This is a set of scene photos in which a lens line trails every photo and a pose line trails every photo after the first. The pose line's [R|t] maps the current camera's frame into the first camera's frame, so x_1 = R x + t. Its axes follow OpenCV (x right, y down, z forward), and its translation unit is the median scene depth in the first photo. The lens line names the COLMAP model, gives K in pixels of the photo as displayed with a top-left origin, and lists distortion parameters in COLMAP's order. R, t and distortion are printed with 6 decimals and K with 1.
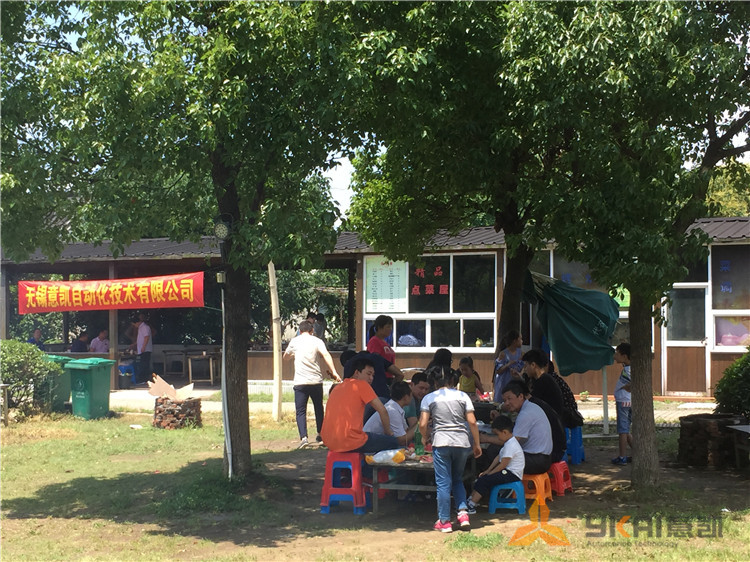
lens RADIAL K [[1224.2, 0, 374.9], [0, 1224.2, 280.9], [0, 0, 1]] dist [-0.067973, 0.000000]
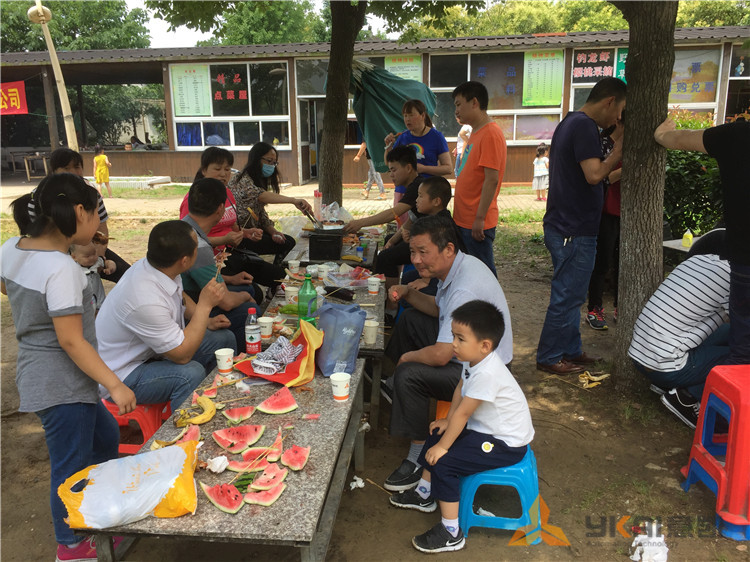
lens RADIAL K [[623.9, 0, 374.0], [0, 623.9, 284.9], [0, 0, 1]] dist [0.049552, -0.023413]
pose [[0.965494, -0.072914, 0.250008, 0.014168], [0.003510, 0.963561, 0.267464, 0.021875], [-0.260400, -0.257358, 0.930569, 0.364755]]
